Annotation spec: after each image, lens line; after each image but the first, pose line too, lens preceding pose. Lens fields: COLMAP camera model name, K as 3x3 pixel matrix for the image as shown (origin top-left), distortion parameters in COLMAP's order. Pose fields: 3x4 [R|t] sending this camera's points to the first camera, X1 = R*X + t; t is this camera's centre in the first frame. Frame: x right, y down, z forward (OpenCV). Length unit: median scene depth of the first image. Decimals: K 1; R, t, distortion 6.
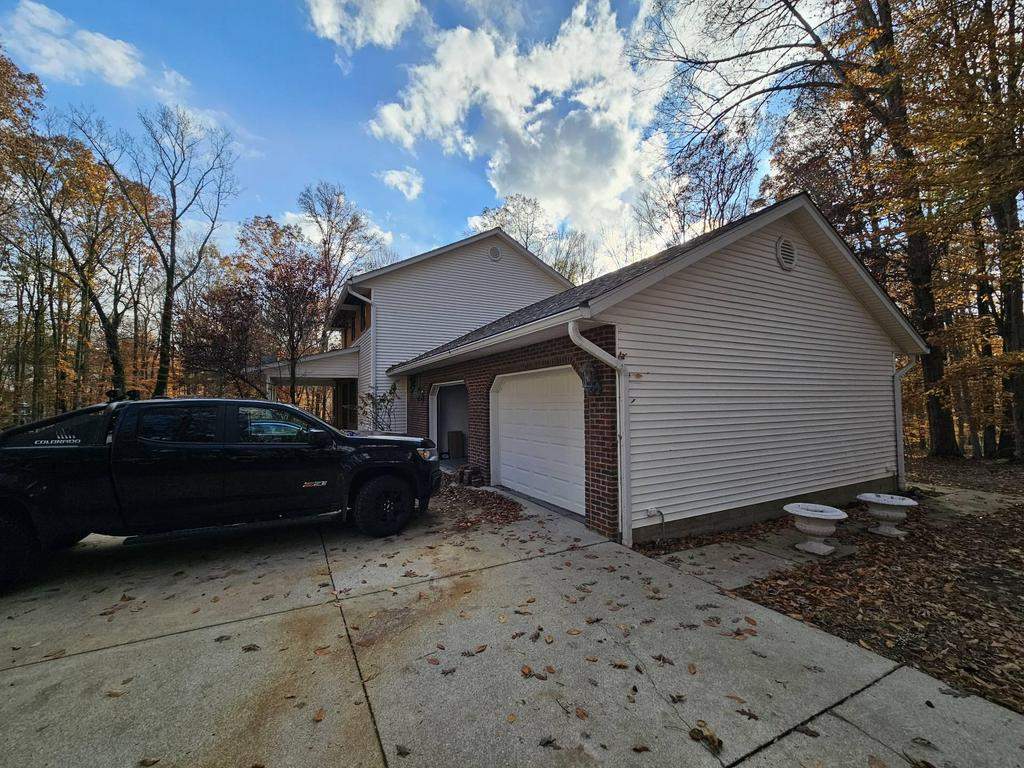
lens RADIAL K [[420.2, 0, 512.0], [0, 420.2, 384.0], [0, 0, 1]] dist [0.000552, 0.000241]
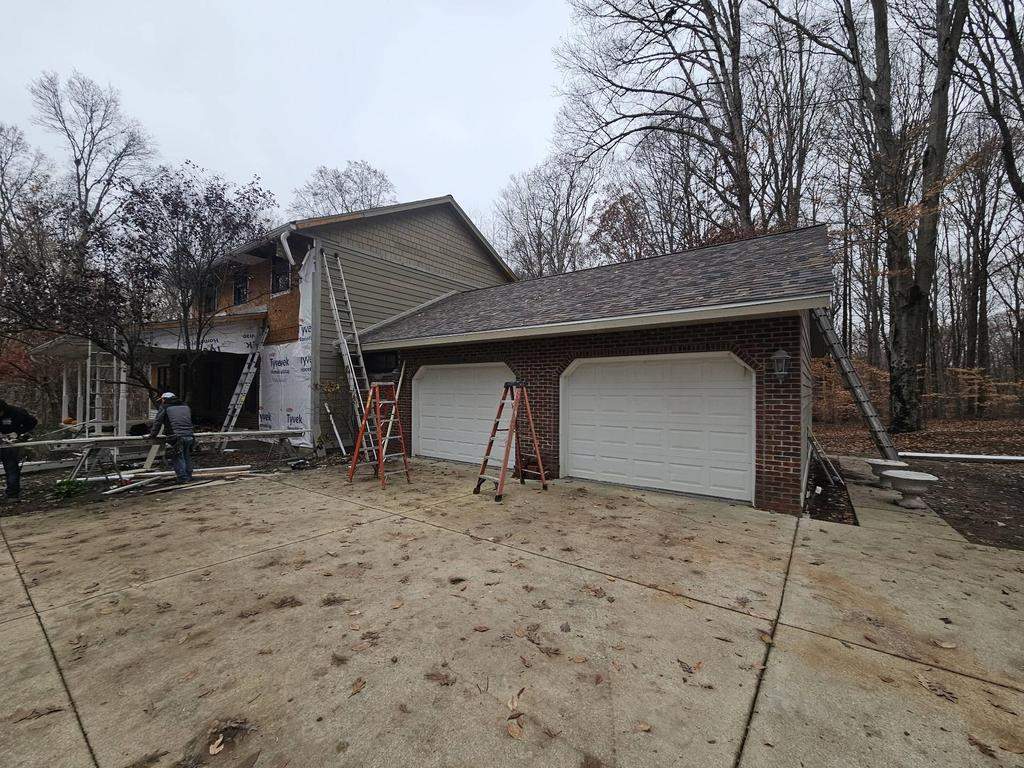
lens RADIAL K [[420.2, 0, 512.0], [0, 420.2, 384.0], [0, 0, 1]] dist [0.000552, 0.000241]
pose [[0.903477, 0.024584, 0.427932, -0.104409], [-0.034628, 0.999277, 0.015702, 0.004636], [-0.427236, -0.029005, 0.903675, 0.040243]]
